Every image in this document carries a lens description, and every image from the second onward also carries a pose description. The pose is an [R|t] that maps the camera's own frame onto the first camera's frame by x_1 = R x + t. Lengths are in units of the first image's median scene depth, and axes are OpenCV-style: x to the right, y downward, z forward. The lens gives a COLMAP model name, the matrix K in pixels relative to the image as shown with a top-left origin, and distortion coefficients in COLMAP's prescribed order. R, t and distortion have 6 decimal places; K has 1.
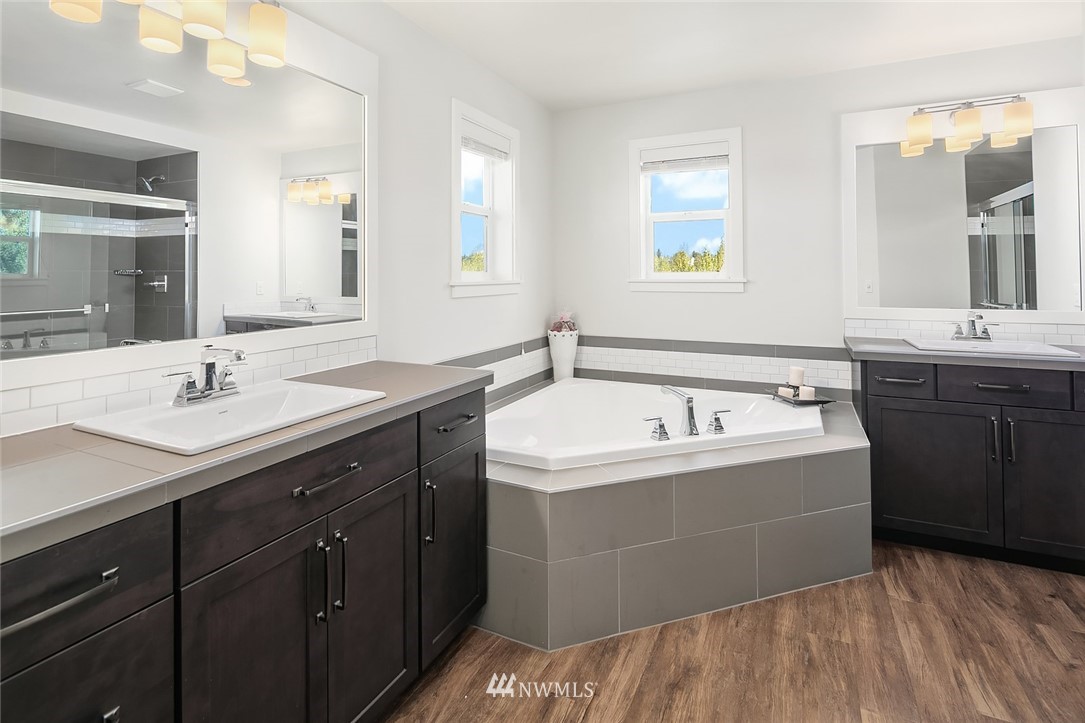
lens RADIAL K [[527.1, 0, 544.8], [0, 527.1, 334.4], [0, 0, 1]] dist [0.000081, -0.000729]
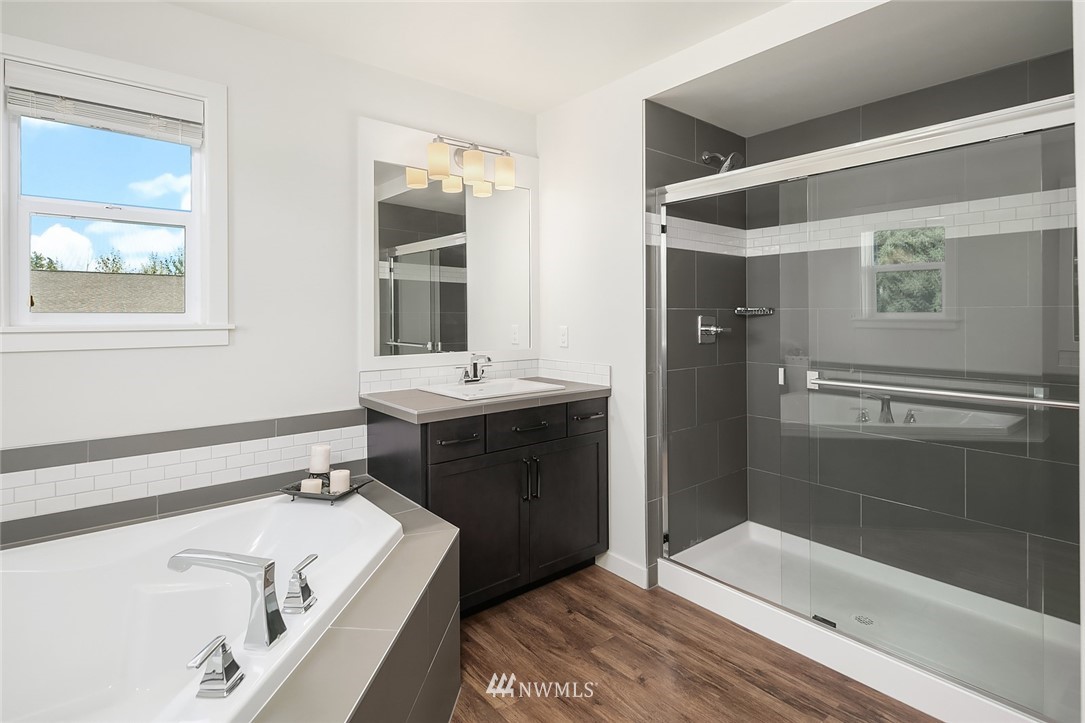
lens RADIAL K [[548.0, 0, 539.8], [0, 548.0, 323.0], [0, 0, 1]] dist [0.000408, -0.000179]
pose [[0.440177, -0.012047, 0.897830, -0.056168], [0.098074, 0.994573, -0.034737, -0.048998], [-0.892539, 0.103344, 0.438970, 0.392895]]
